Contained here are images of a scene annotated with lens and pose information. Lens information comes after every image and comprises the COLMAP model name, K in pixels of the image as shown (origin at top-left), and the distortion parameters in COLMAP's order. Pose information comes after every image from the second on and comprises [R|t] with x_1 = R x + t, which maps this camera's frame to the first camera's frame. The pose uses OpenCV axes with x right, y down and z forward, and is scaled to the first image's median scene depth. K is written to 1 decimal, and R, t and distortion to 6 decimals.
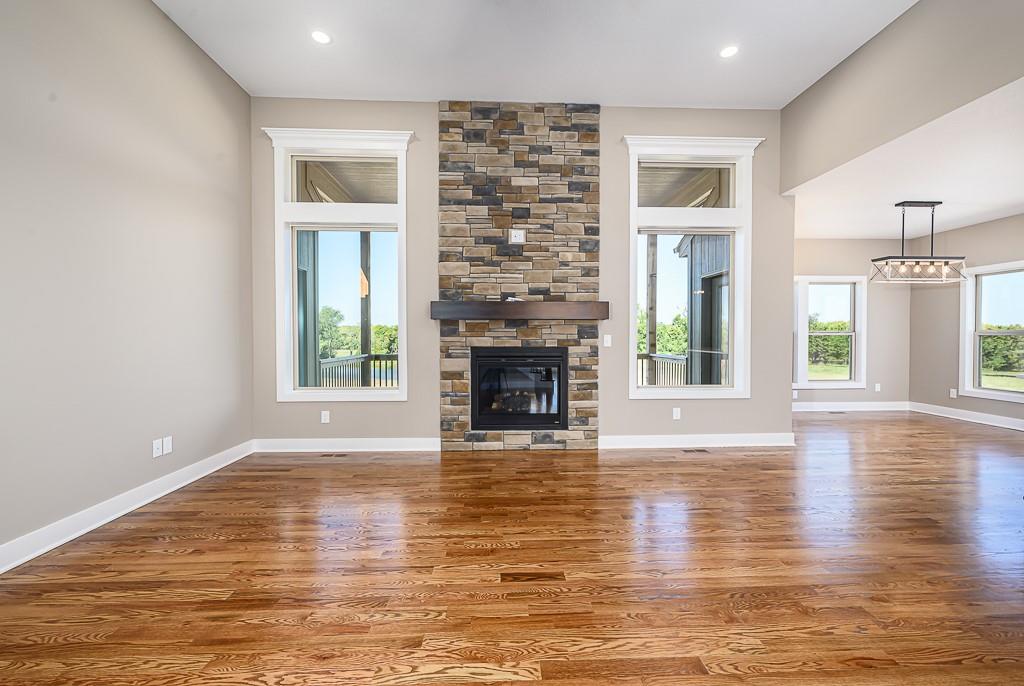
lens RADIAL K [[408.3, 0, 510.4], [0, 408.3, 342.0], [0, 0, 1]] dist [-0.004426, 0.000430]
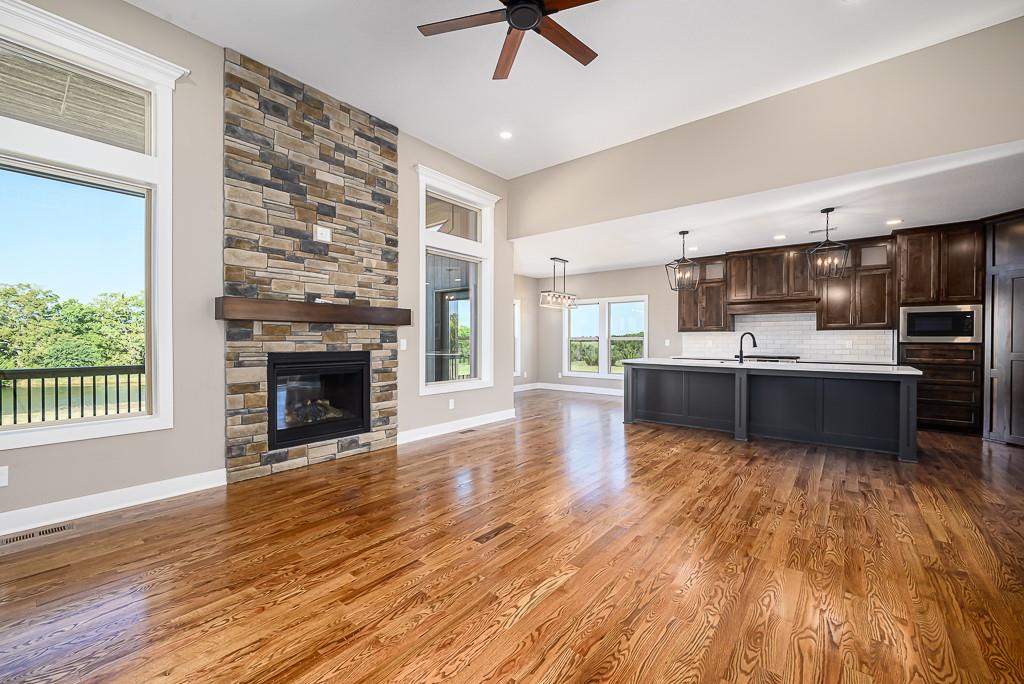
lens RADIAL K [[408.3, 0, 508.1], [0, 408.3, 342.1], [0, 0, 1]] dist [-0.004426, 0.000430]
pose [[0.671249, -0.001824, 0.741230, -0.392978], [0.009741, 0.999932, -0.006362, -0.000329], [-0.741168, 0.011491, 0.671221, 0.056964]]
